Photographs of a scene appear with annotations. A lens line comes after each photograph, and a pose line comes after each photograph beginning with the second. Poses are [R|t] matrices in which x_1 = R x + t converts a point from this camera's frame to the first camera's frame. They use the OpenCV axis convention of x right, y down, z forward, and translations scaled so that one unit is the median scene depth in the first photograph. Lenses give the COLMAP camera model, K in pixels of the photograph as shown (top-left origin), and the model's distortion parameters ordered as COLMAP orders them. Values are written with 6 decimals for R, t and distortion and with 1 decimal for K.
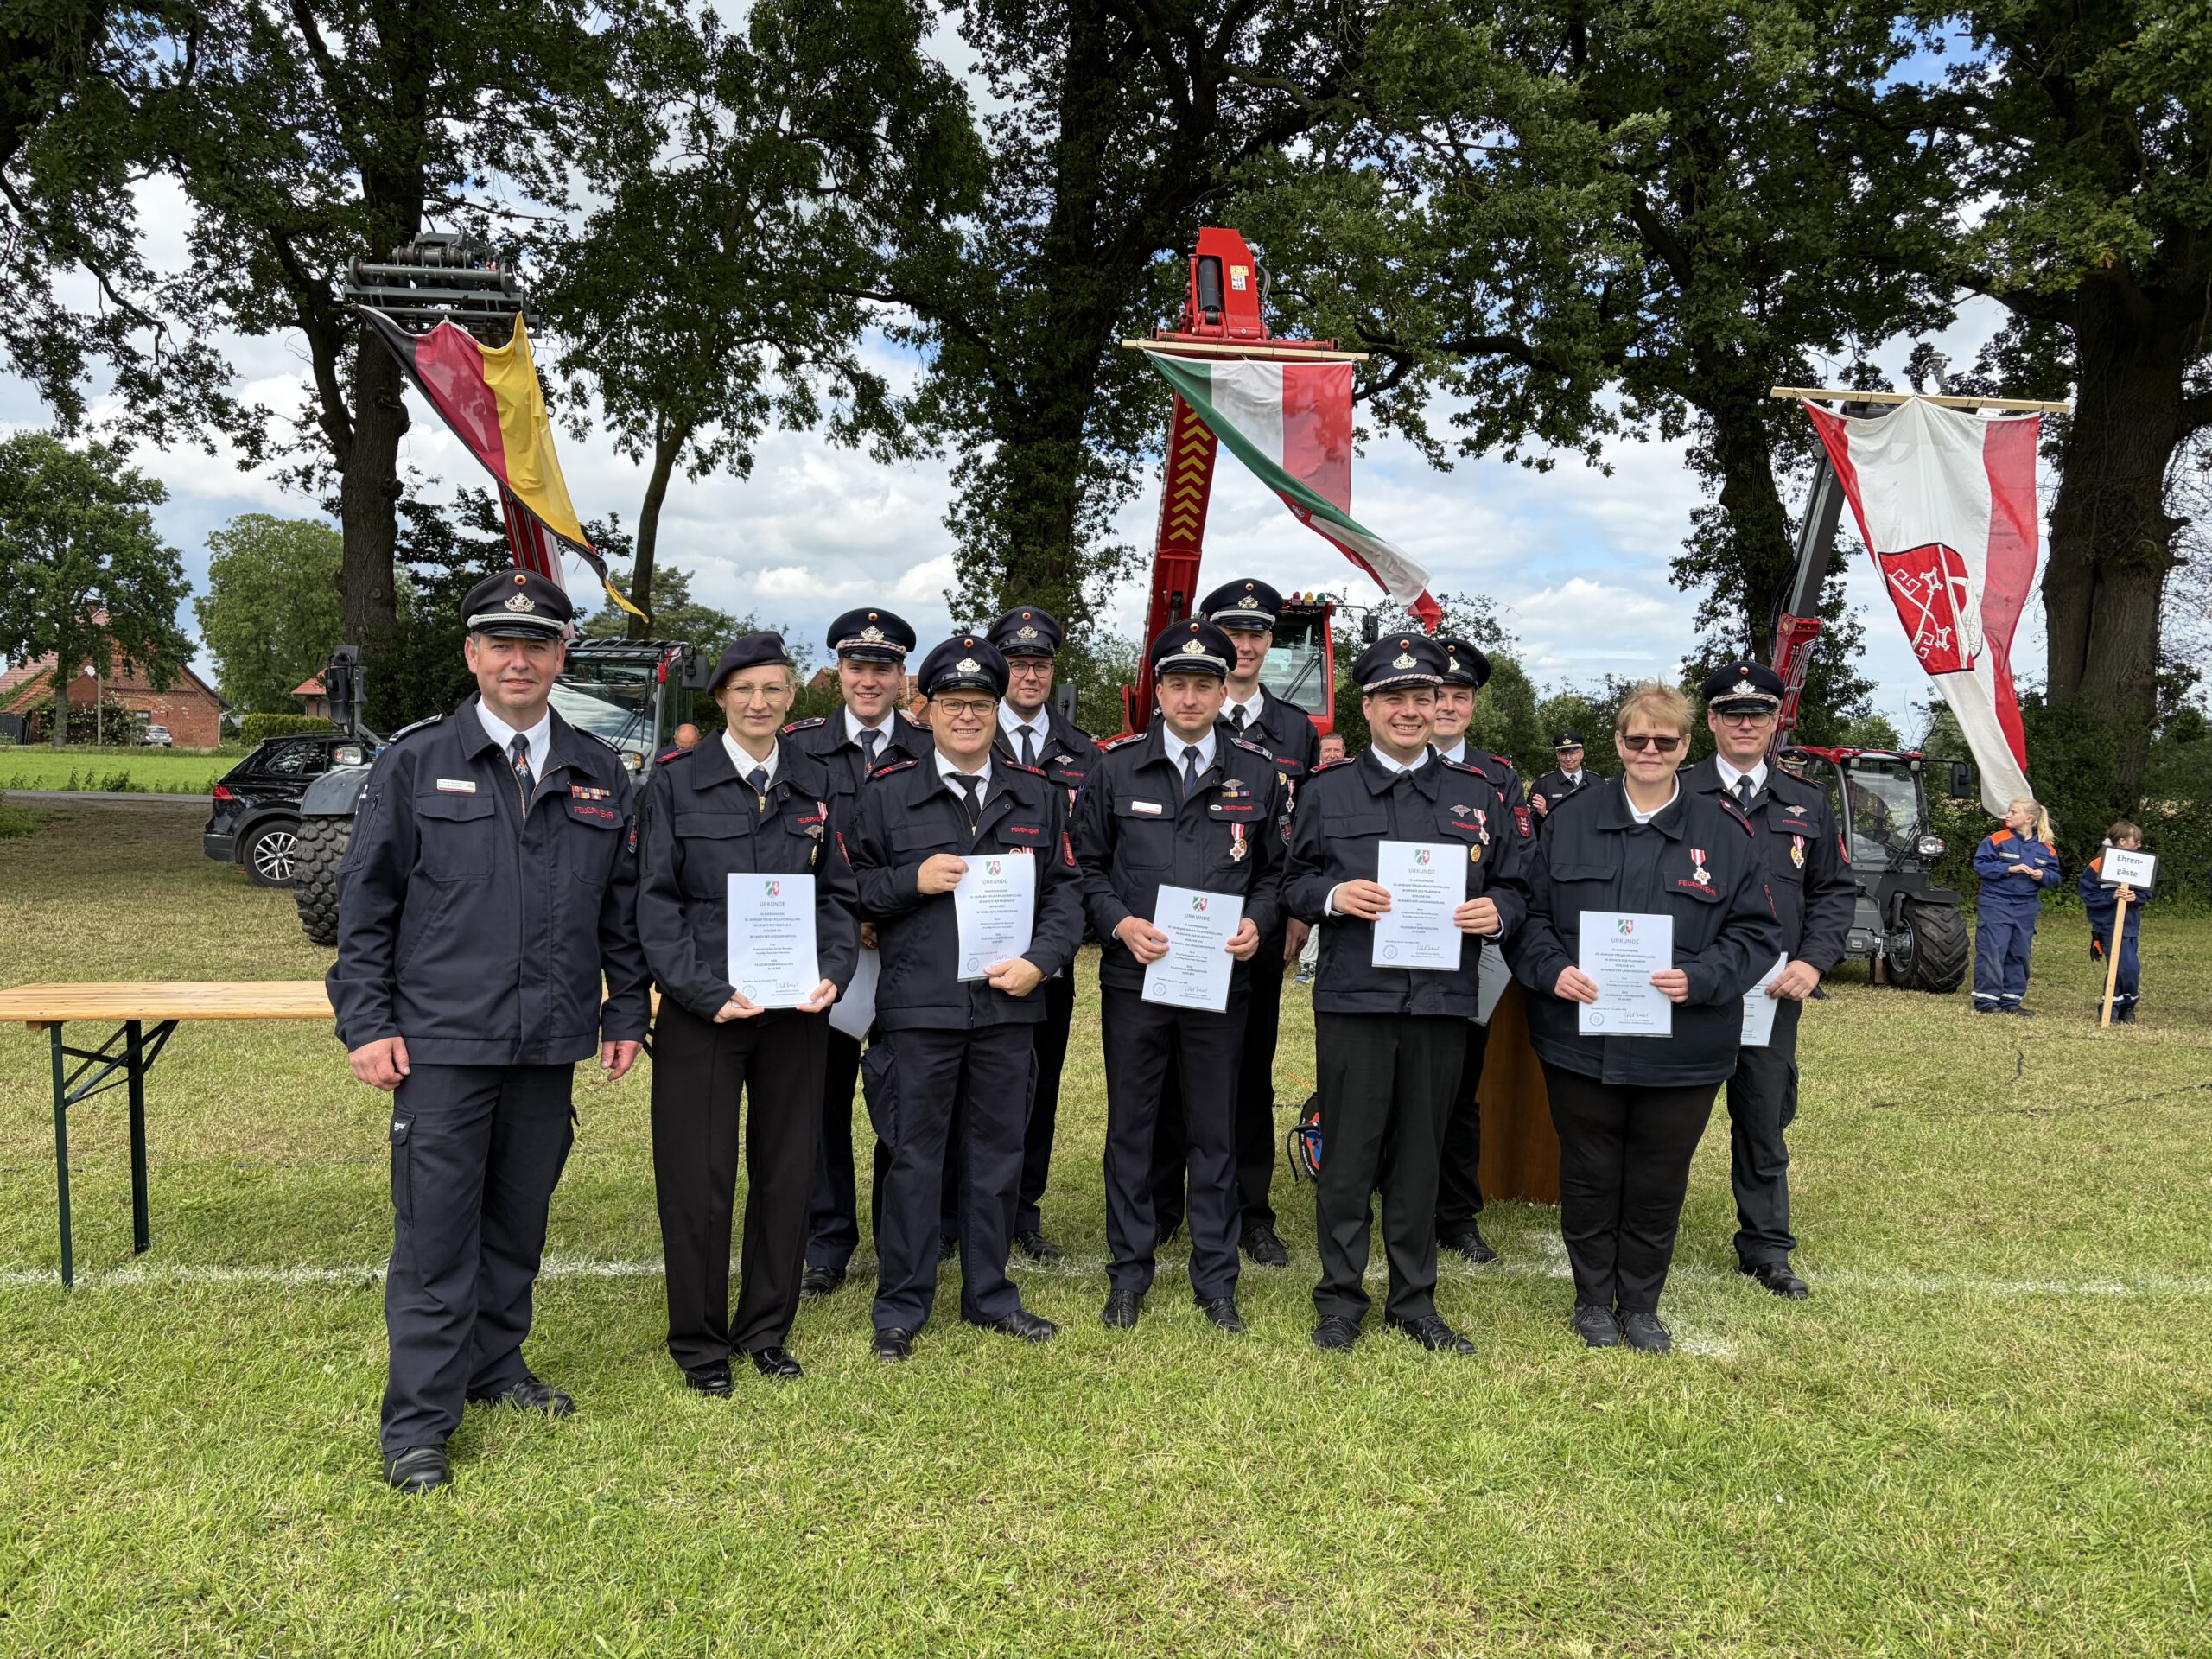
lens RADIAL K [[1686.5, 0, 1062.1], [0, 1686.5, 826.3], [0, 0, 1]] dist [0.035594, 0.000992]
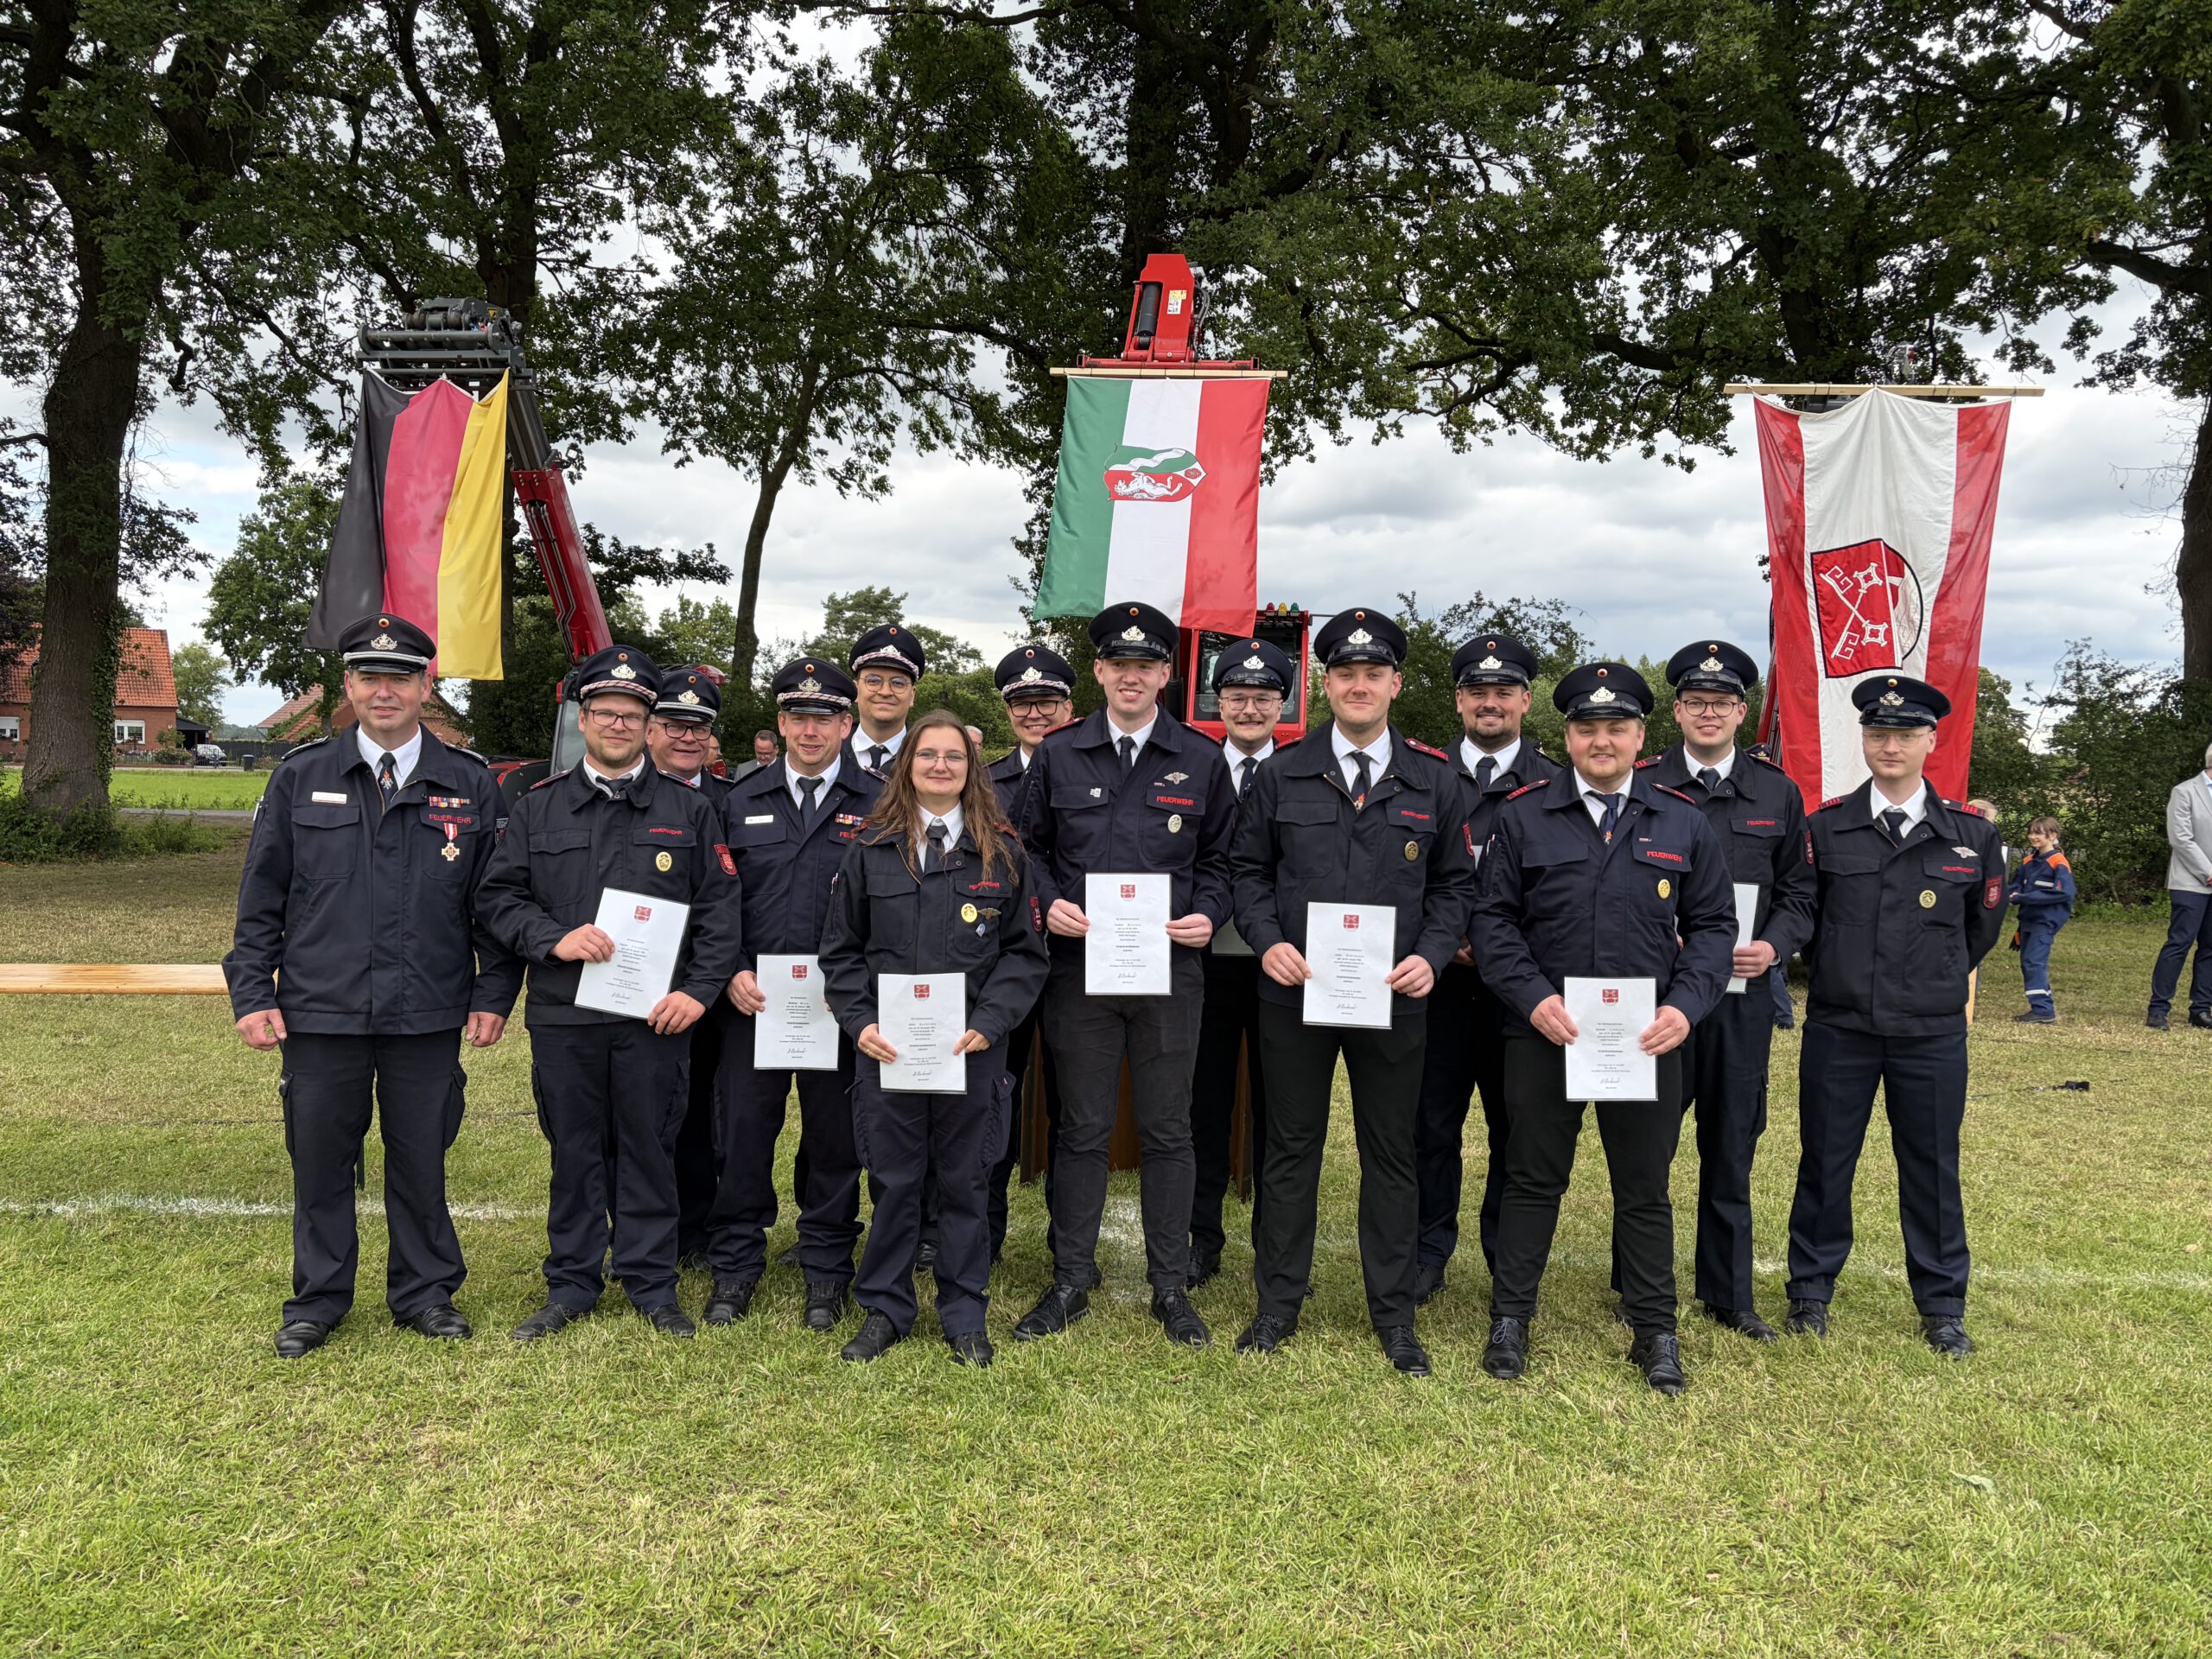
lens RADIAL K [[1710.2, 0, 1106.0], [0, 1710.2, 829.5], [0, 0, 1]] dist [0.056632, -0.059741]
pose [[0.989721, -0.007854, -0.142796, 0.118216], [0.006890, 0.999950, -0.007246, 0.003017], [0.142845, 0.006188, 0.989726, -0.023501]]
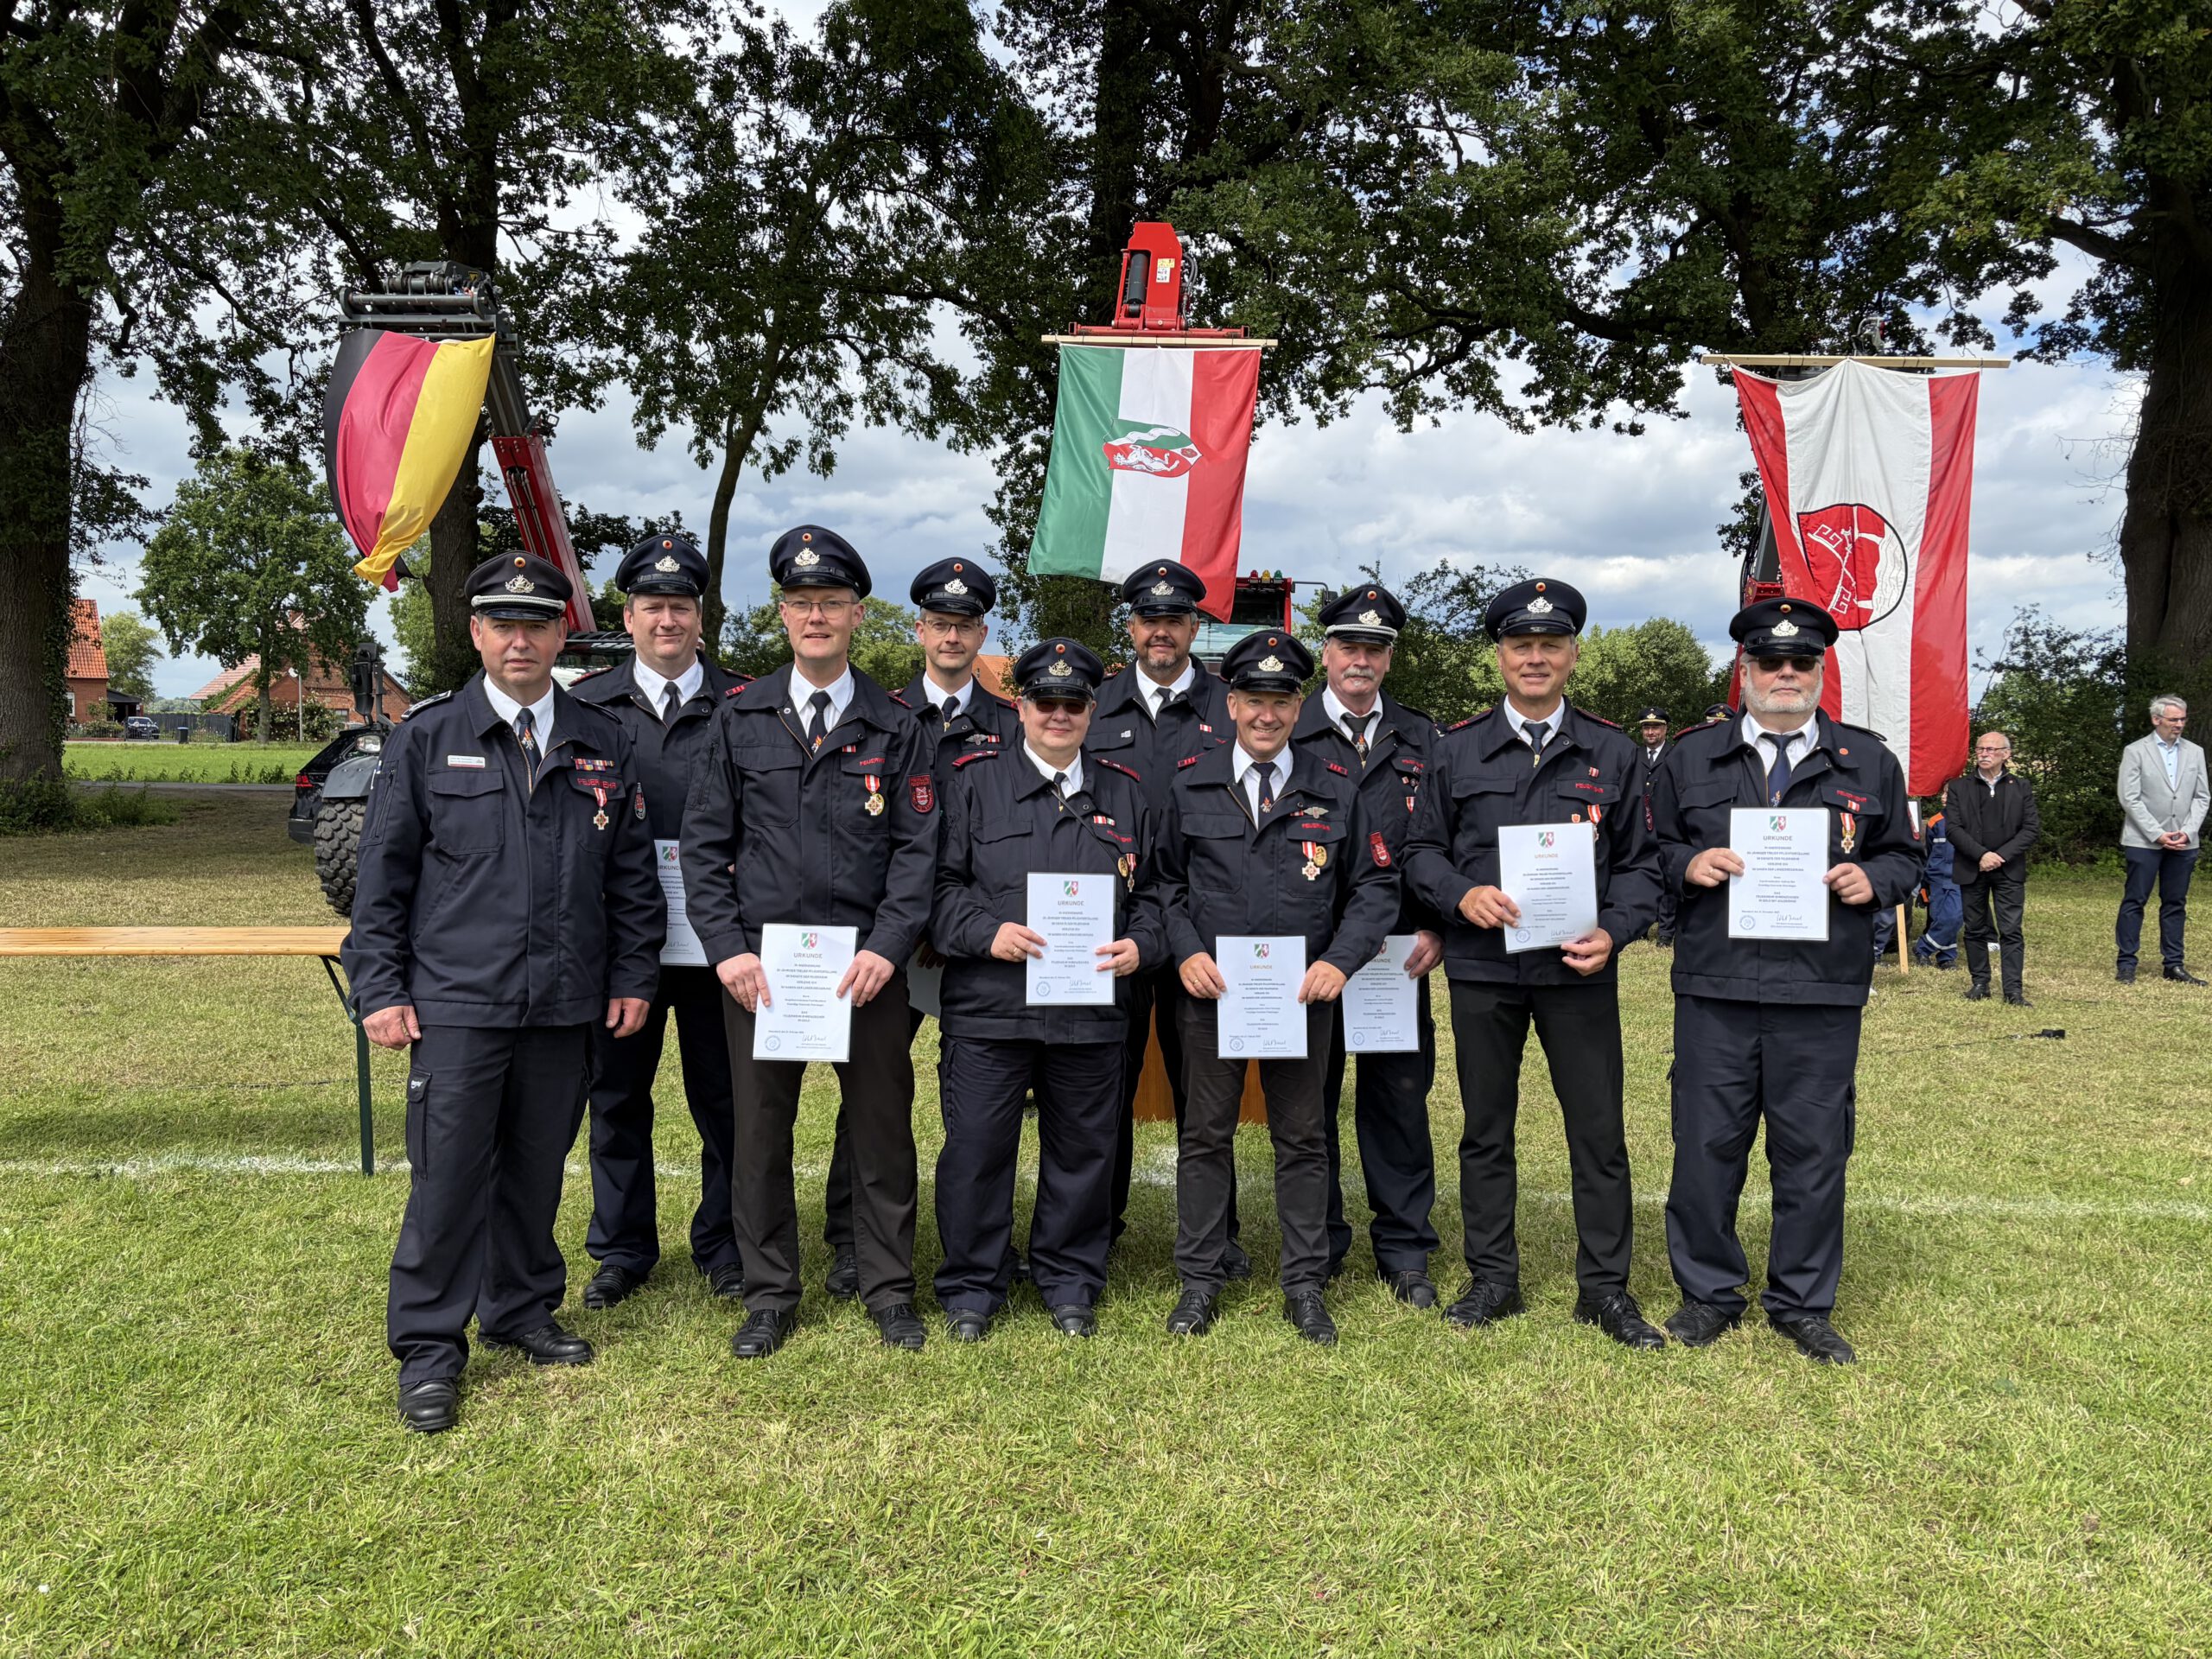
lens RADIAL K [[1710.2, 0, 1106.0], [0, 1710.2, 829.5], [0, 0, 1]] dist [0.056632, -0.059741]
pose [[0.994221, -0.010964, -0.106795, 0.100417], [0.012083, 0.999879, 0.009839, 0.005106], [0.106674, -0.011073, 0.994232, -0.033012]]
